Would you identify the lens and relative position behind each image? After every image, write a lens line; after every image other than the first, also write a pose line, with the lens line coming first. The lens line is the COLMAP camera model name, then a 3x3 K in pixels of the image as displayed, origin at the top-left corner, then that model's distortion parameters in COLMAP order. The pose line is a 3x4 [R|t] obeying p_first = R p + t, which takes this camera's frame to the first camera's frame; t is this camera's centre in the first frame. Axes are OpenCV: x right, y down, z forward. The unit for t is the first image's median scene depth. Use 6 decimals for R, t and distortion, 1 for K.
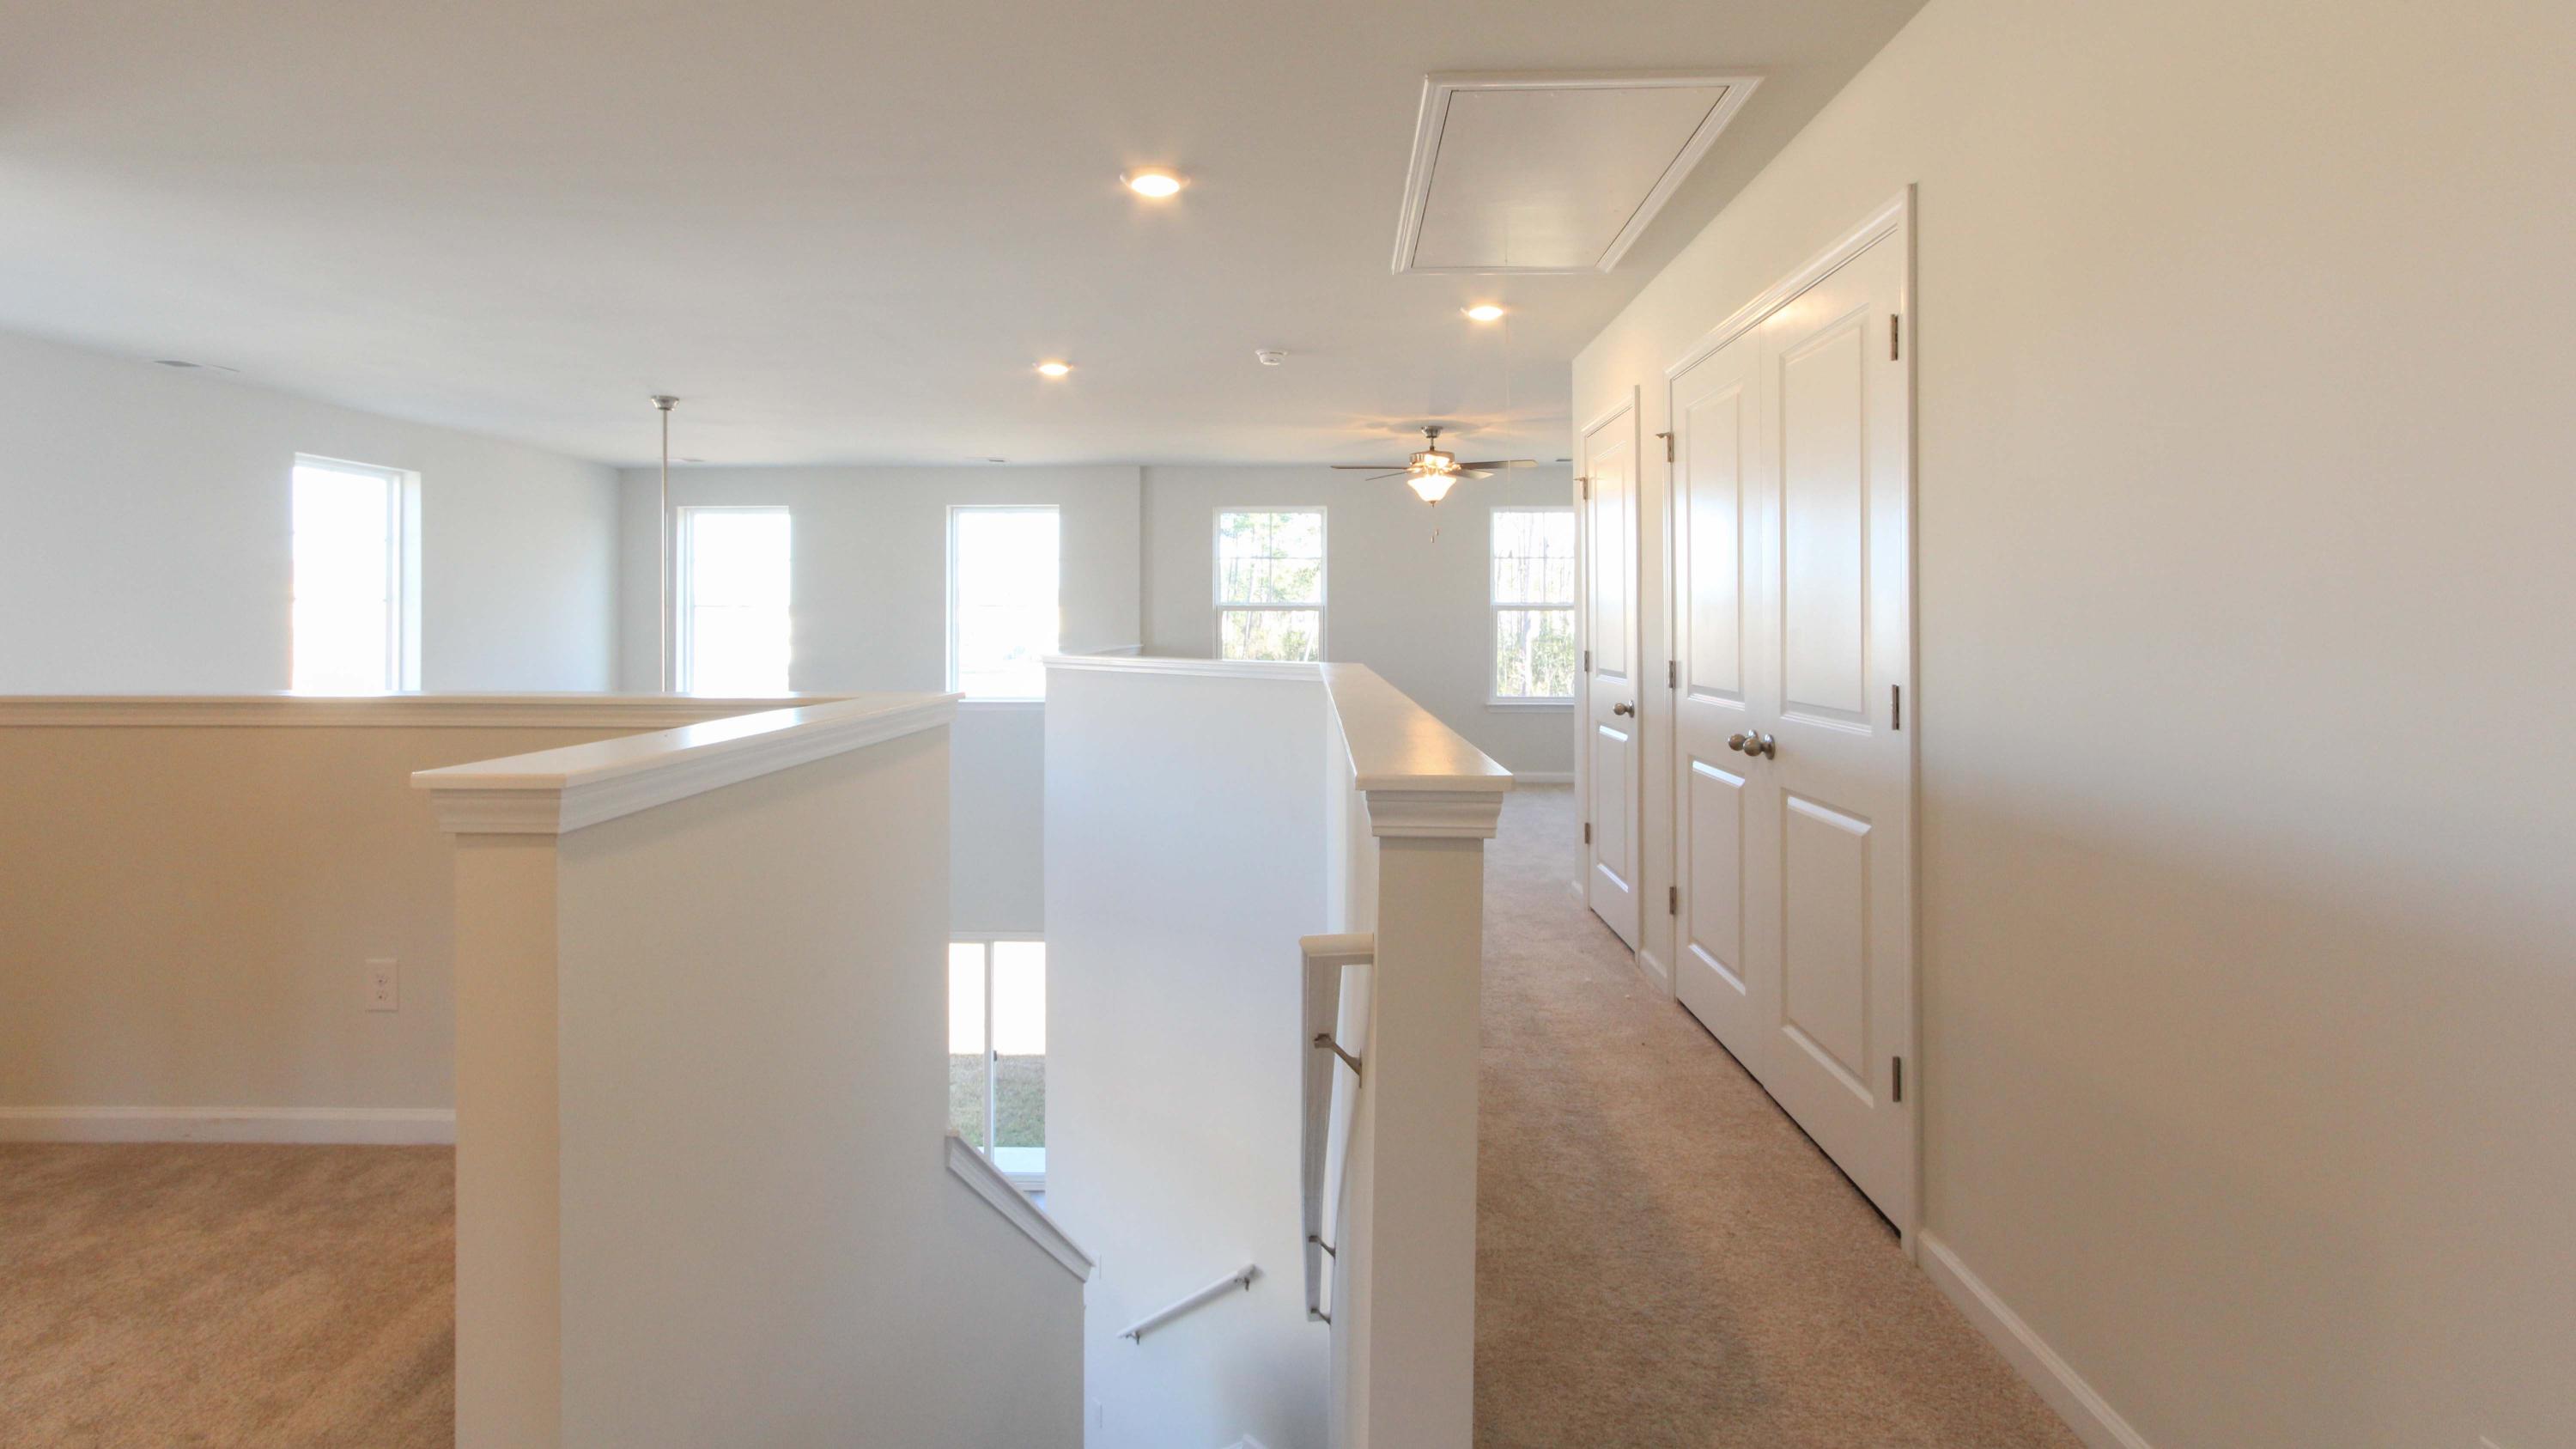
lens RADIAL K [[1213.1, 0, 1318.9], [0, 1213.1, 730.8], [0, 0, 1]] dist [-0.003577, -0.001056]
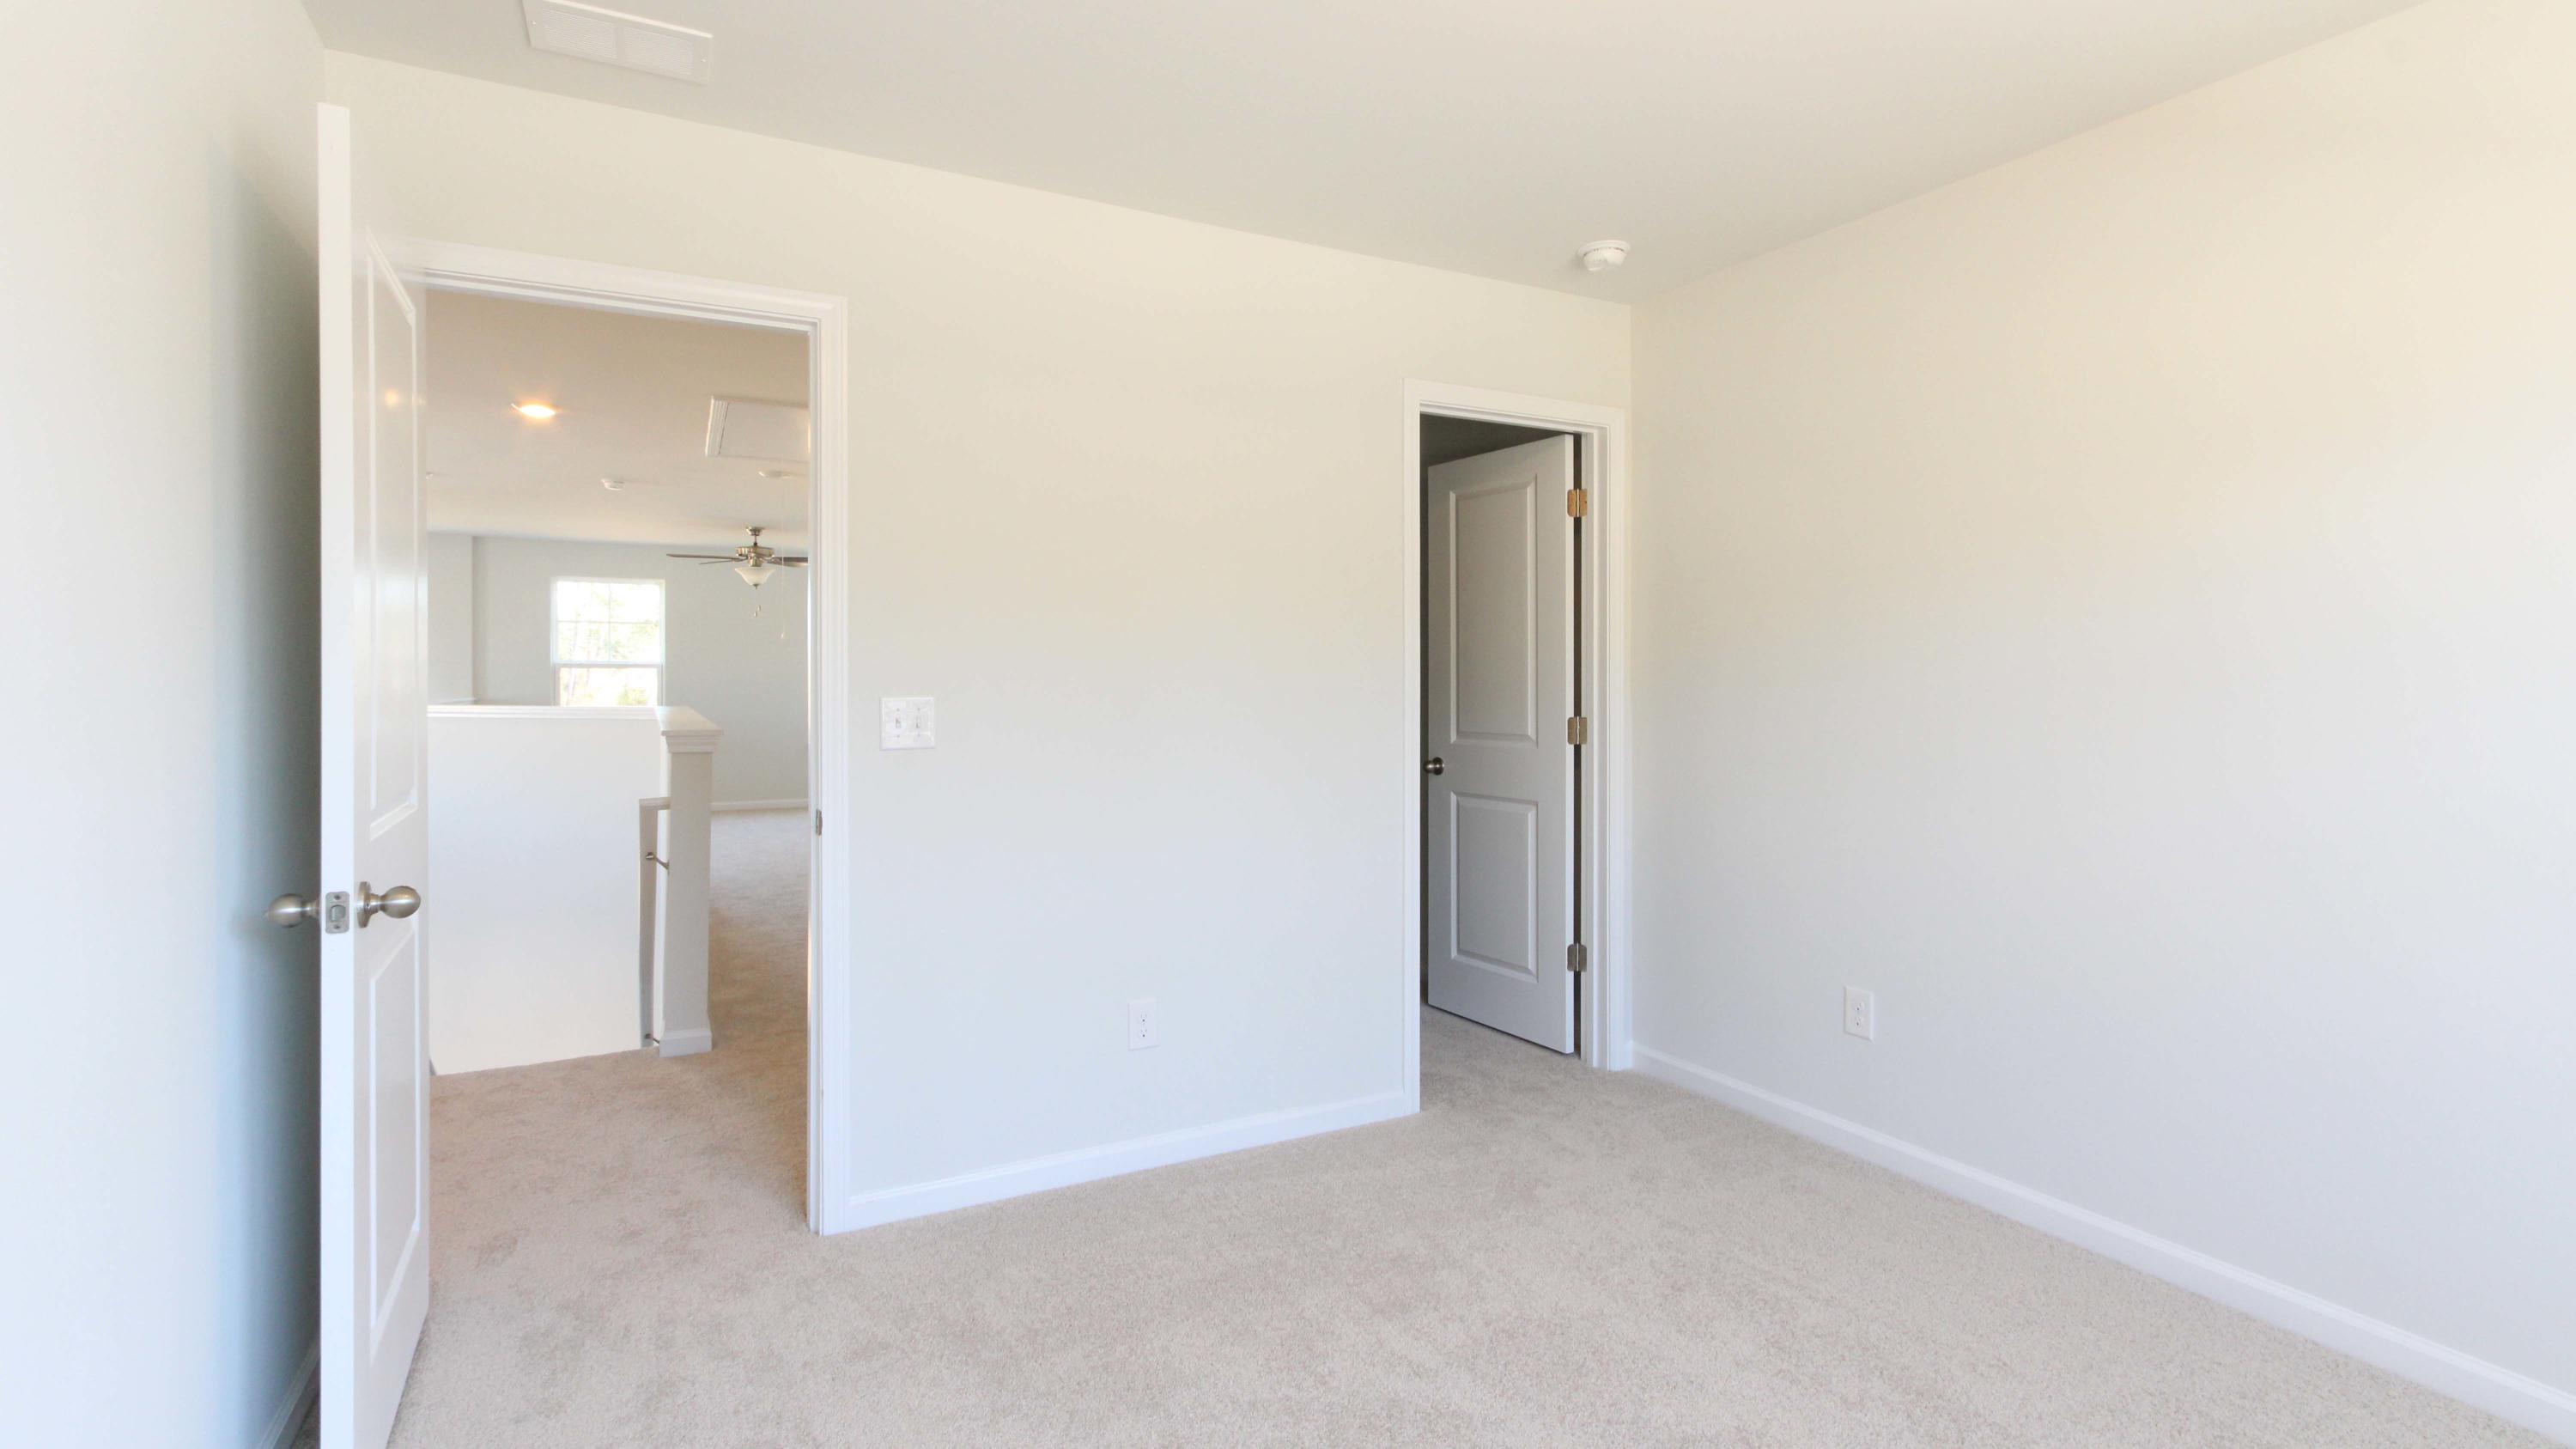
lens RADIAL K [[1213.1, 0, 1318.9], [0, 1213.1, 730.8], [0, 0, 1]] dist [-0.003577, -0.001056]
pose [[0.878698, -0.001285, 0.477375, 0.005554], [0.026339, 0.998604, -0.045795, 0.040869], [-0.476650, 0.052813, 0.877505, -0.433415]]
